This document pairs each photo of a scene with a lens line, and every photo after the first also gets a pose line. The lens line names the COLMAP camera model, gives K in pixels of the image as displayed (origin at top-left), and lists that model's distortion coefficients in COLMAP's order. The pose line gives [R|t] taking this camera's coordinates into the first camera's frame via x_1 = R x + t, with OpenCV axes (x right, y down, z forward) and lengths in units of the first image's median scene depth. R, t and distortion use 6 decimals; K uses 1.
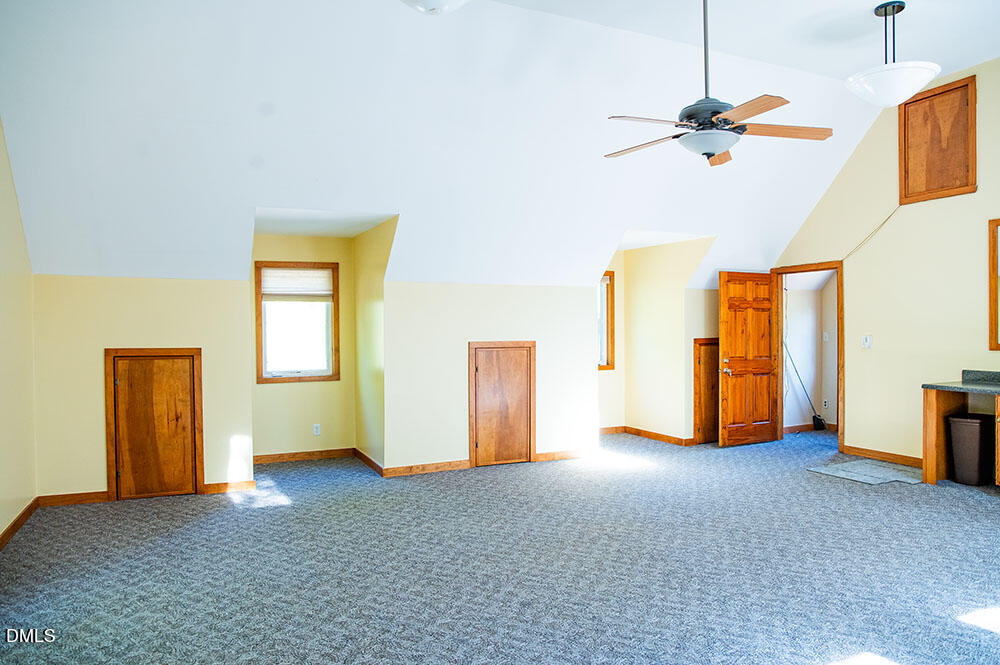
lens RADIAL K [[697.4, 0, 494.1], [0, 697.4, 344.2], [0, 0, 1]] dist [-0.104105, 0.080981]
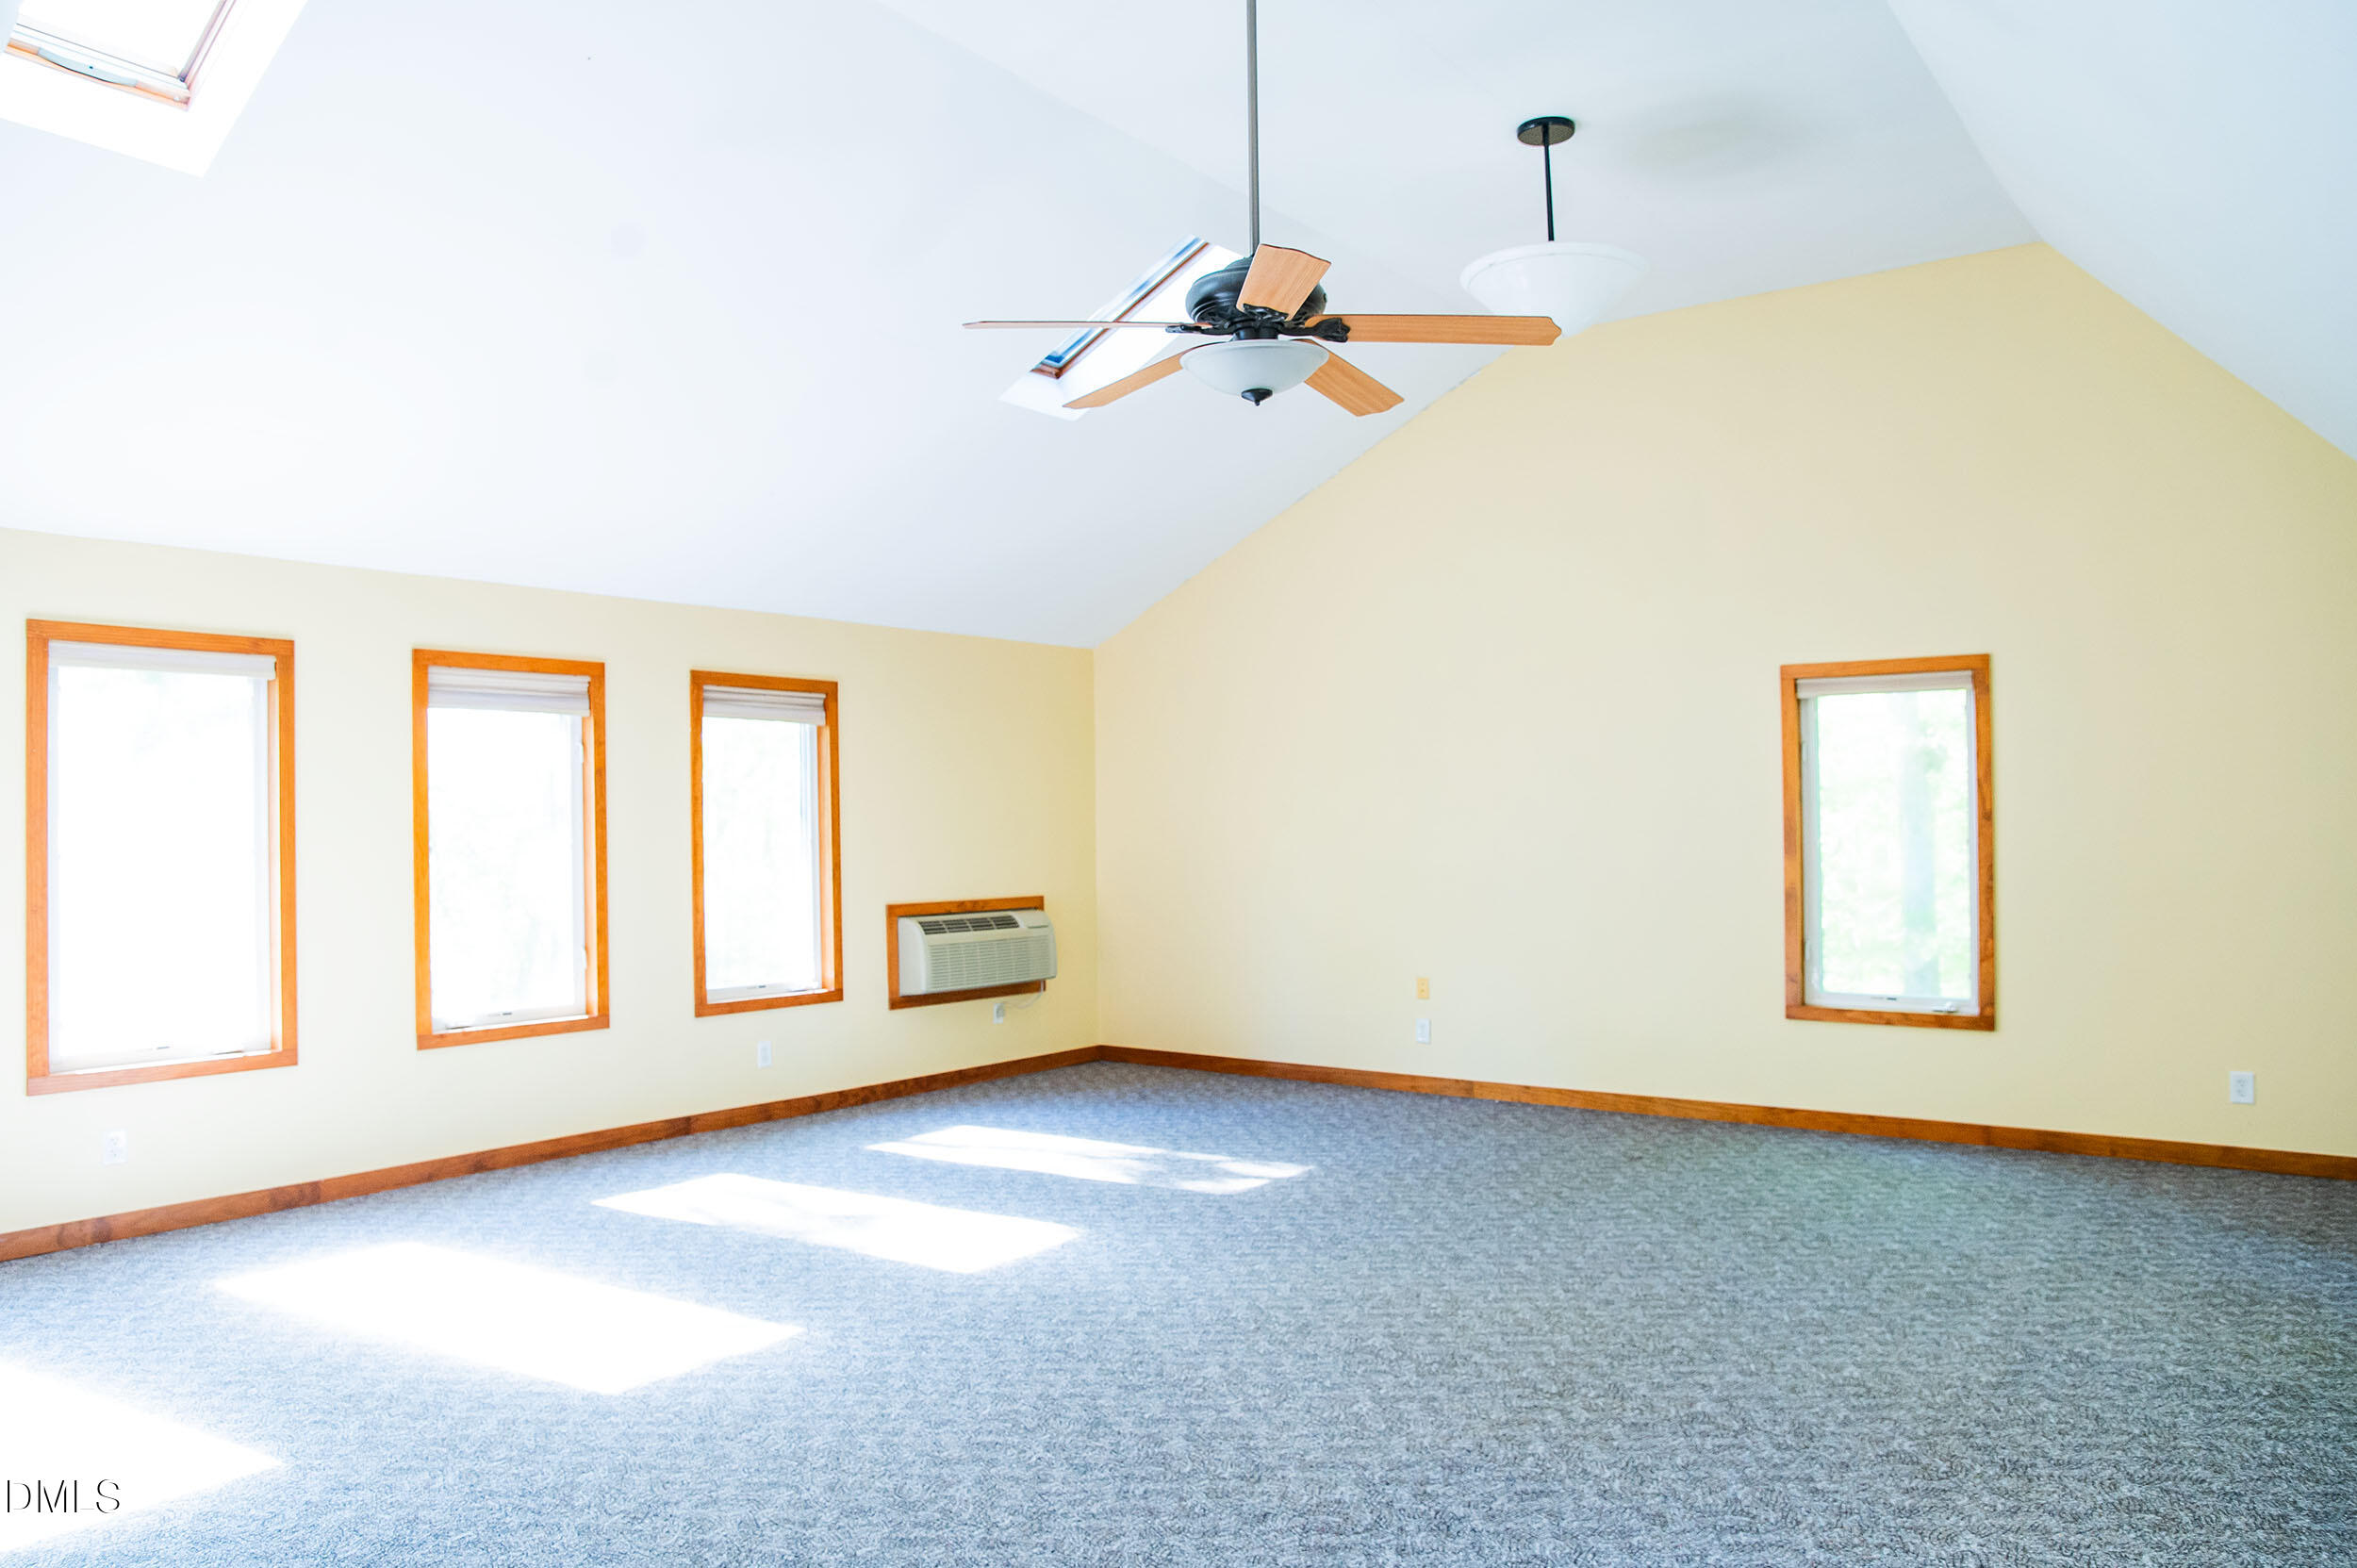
lens RADIAL K [[1629.9, 0, 1187.7], [0, 1629.9, 816.0], [0, 0, 1]] dist [-0.107295, 0.071312]
pose [[-0.878150, 0.013021, -0.478208, 0.539513], [0.002872, 0.999755, 0.021949, -0.031881], [0.478377, 0.017901, -0.877972, 1.215228]]
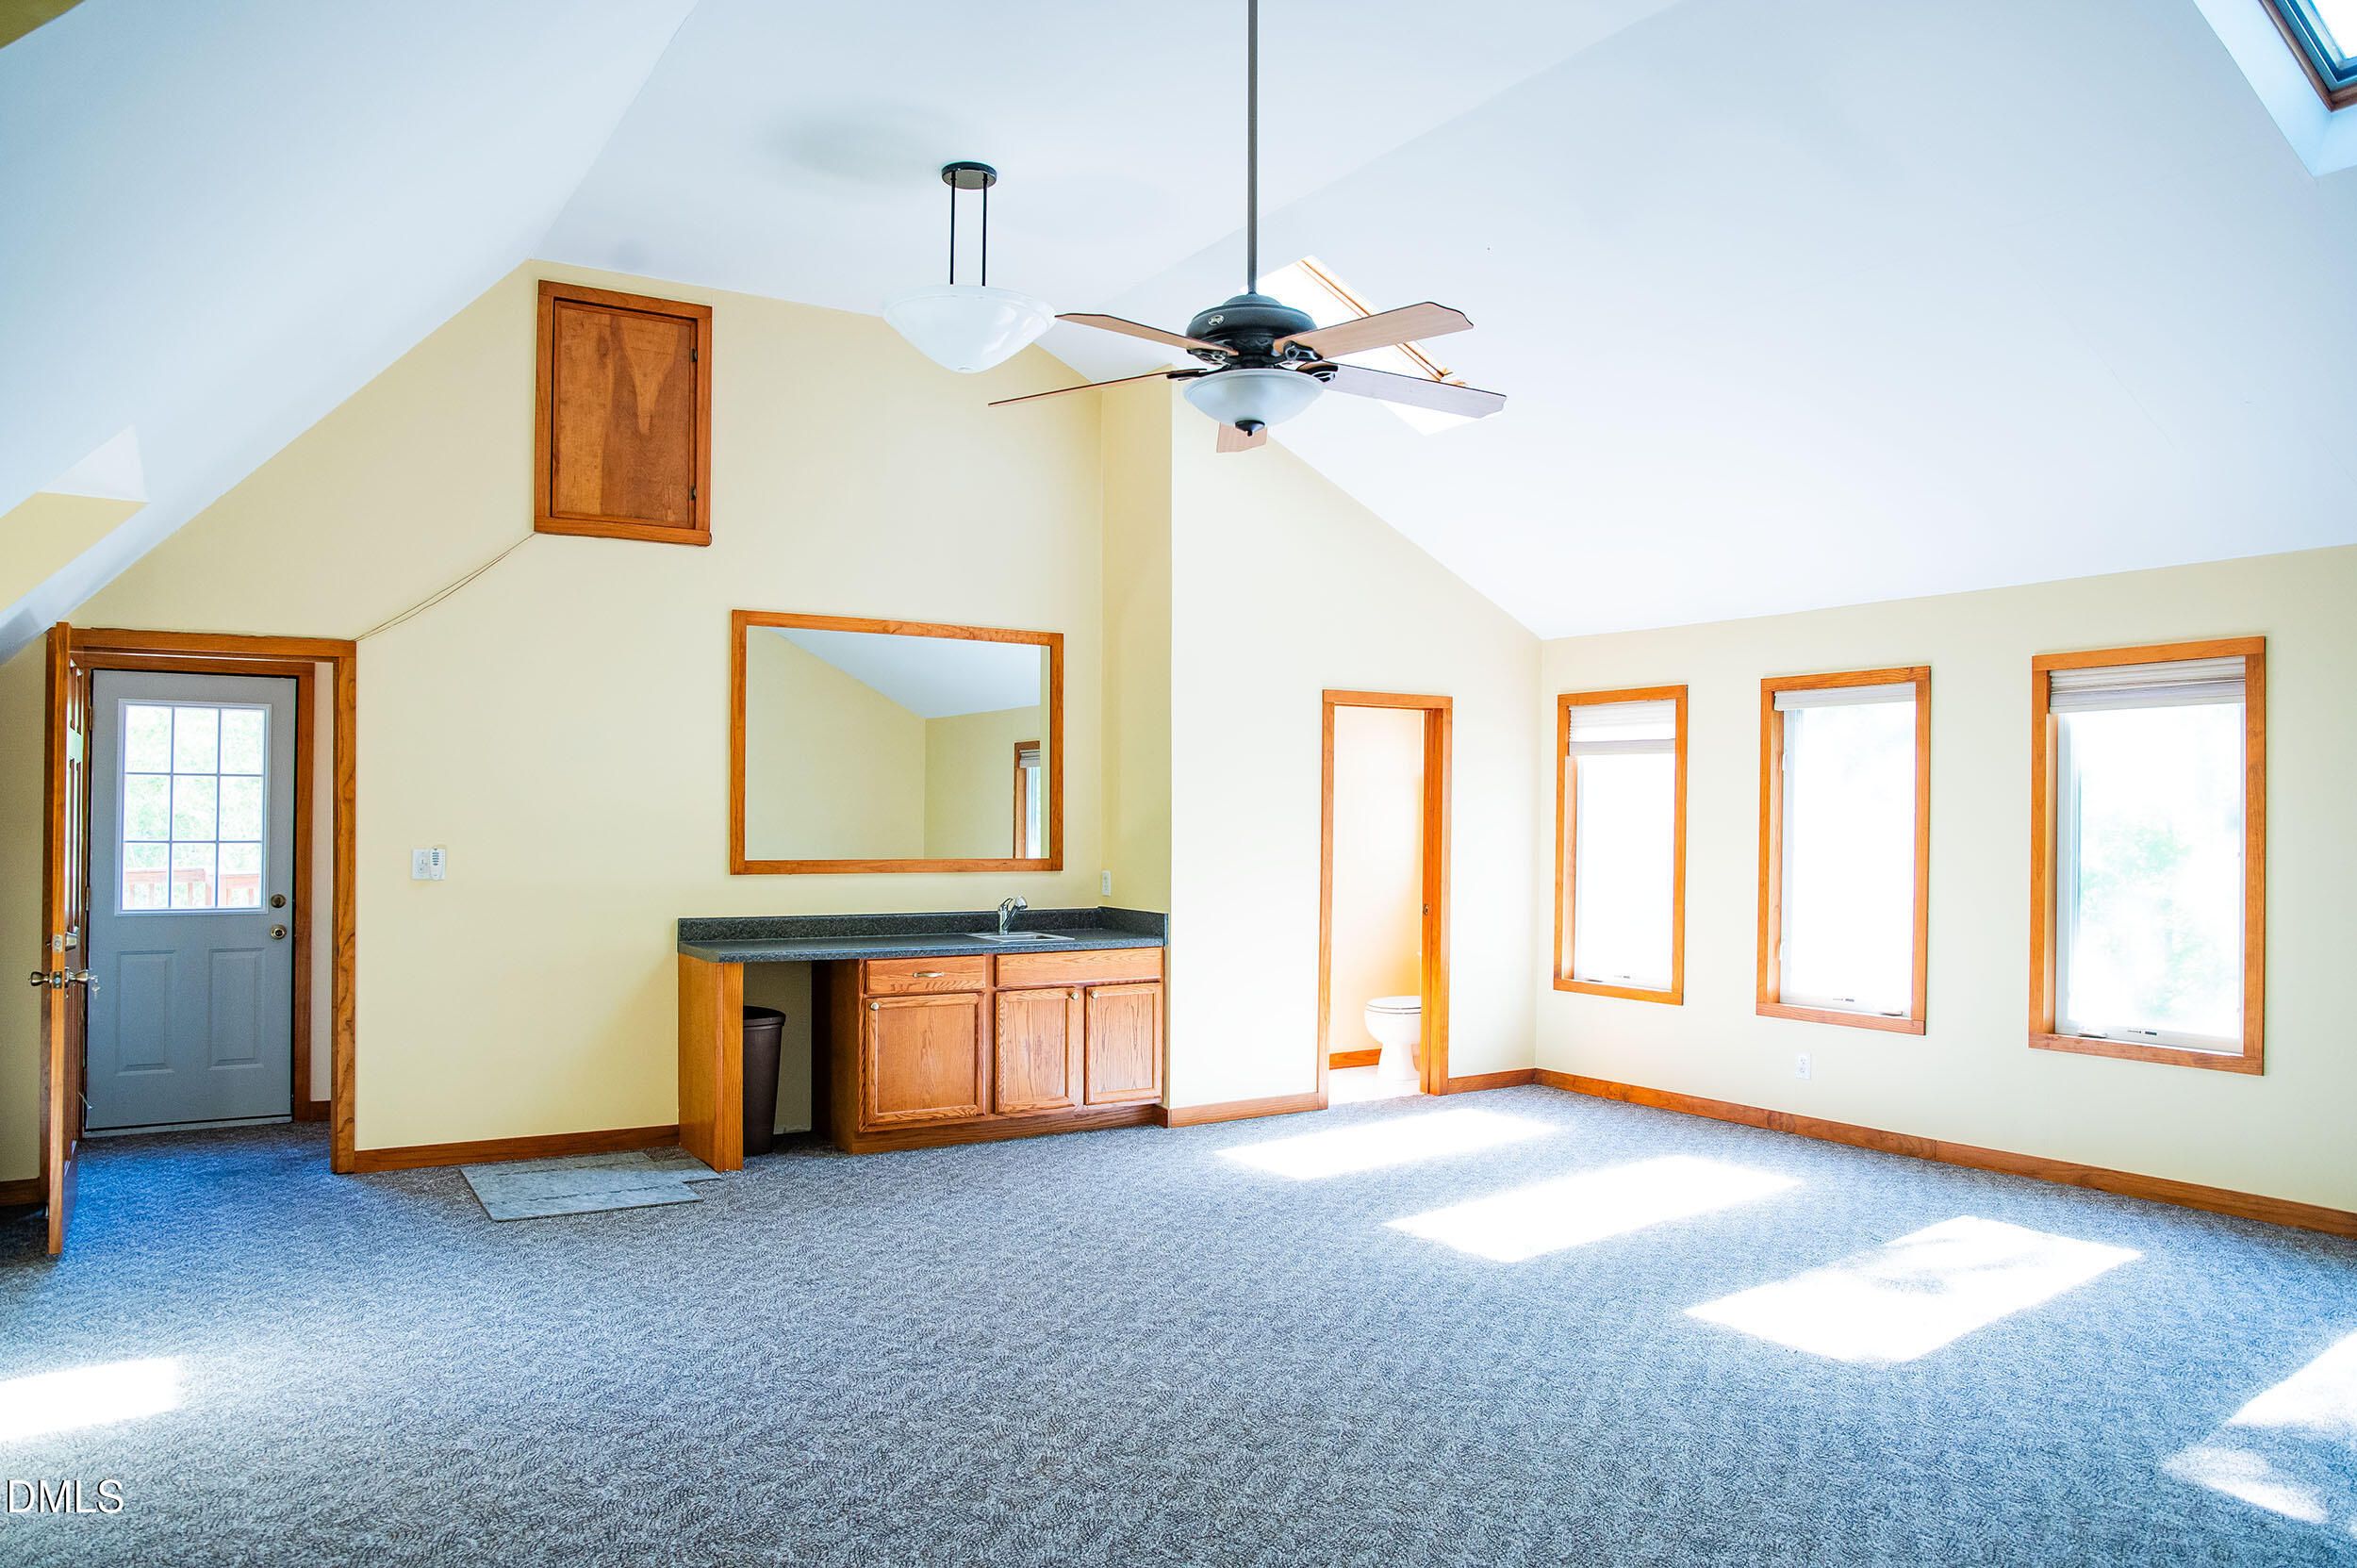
lens RADIAL K [[1629.9, 0, 1187.7], [0, 1629.9, 816.0], [0, 0, 1]] dist [-0.107295, 0.071312]
pose [[-0.134383, 0.009693, 0.990882, -0.449572], [0.020605, 0.999763, -0.006986, -0.017659], [-0.990715, 0.019478, -0.134551, 0.787351]]
